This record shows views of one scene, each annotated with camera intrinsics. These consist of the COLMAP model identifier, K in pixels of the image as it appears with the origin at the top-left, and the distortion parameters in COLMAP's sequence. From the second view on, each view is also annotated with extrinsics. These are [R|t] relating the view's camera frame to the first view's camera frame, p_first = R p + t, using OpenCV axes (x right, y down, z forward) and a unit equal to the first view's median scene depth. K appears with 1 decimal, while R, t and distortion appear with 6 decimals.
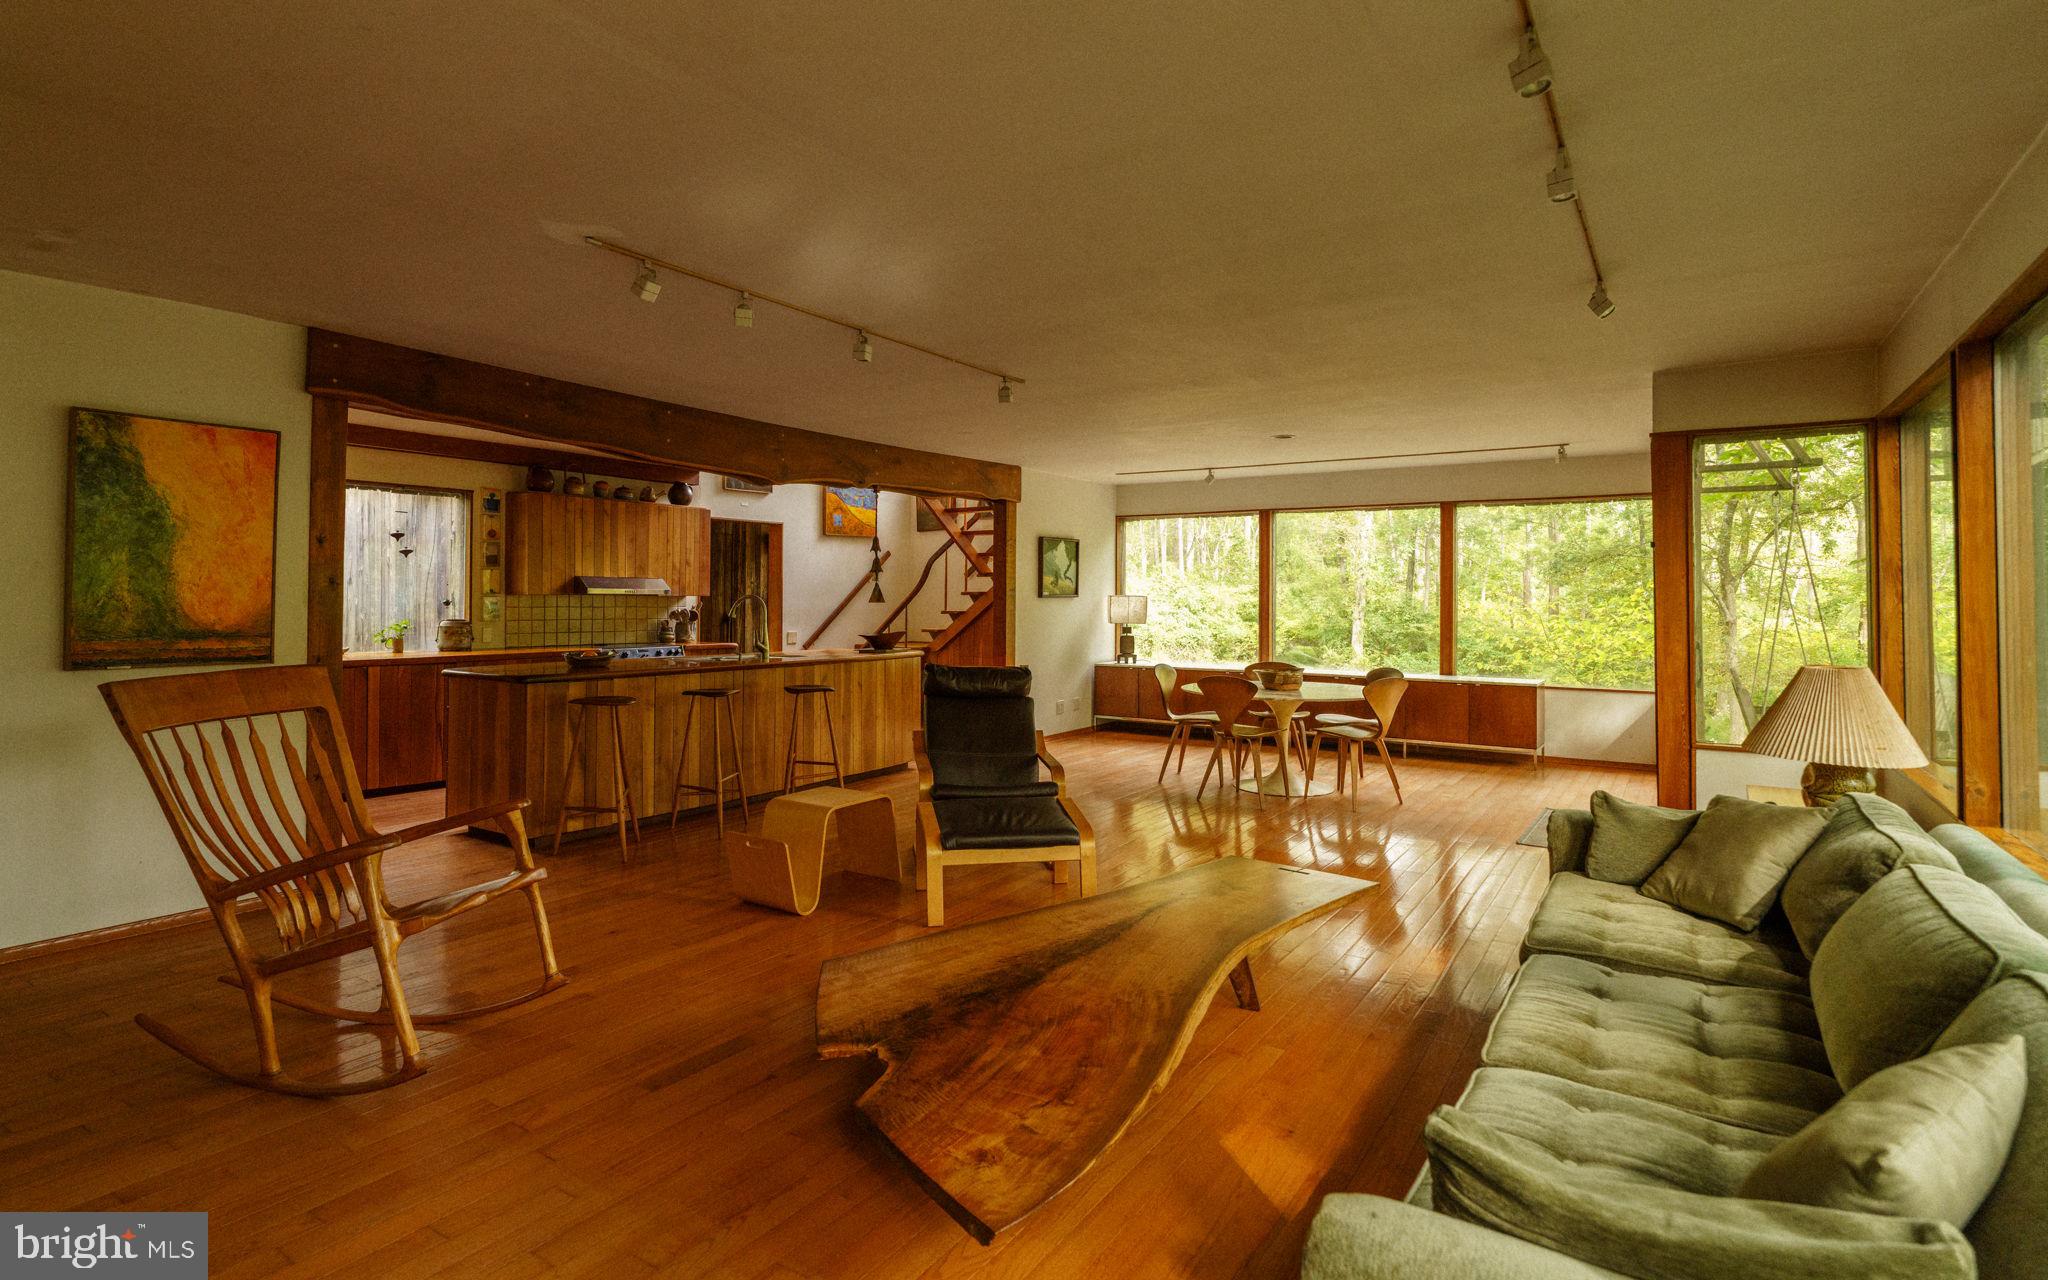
lens RADIAL K [[1002.0, 0, 1024.4], [0, 1002.0, 578.8], [0, 0, 1]] dist [-0.000165, -0.000025]
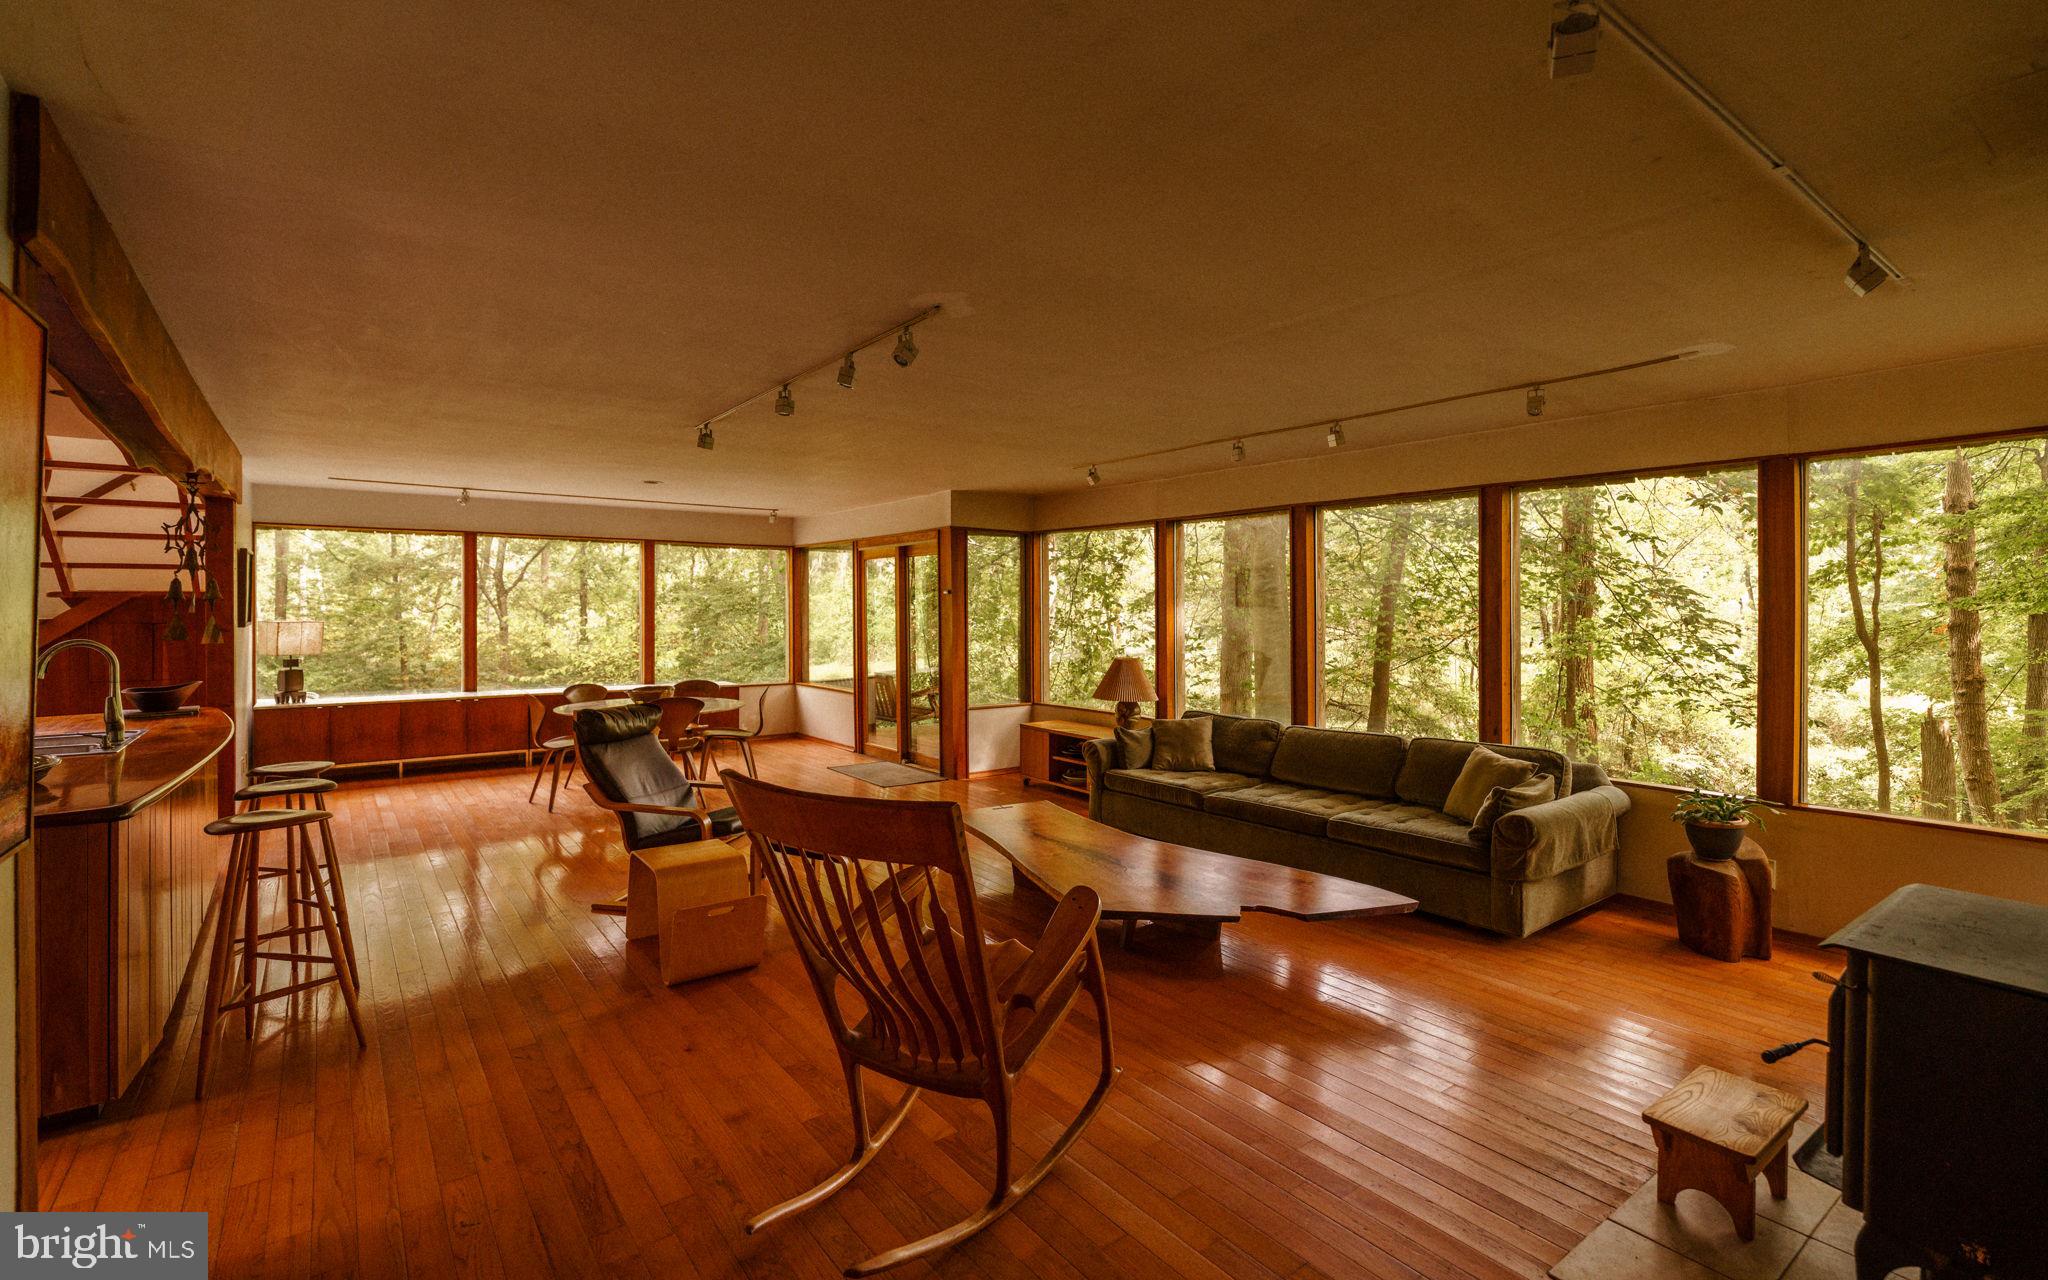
lens RADIAL K [[936.6, 0, 1024.3], [0, 936.6, 610.3], [0, 0, 1]] dist [0.000160, 0.000012]
pose [[0.340817, -0.005194, 0.940115, -0.563533], [-0.017477, 0.999777, 0.011860, -0.016173], [-0.939967, -0.020473, 0.340650, 0.233255]]
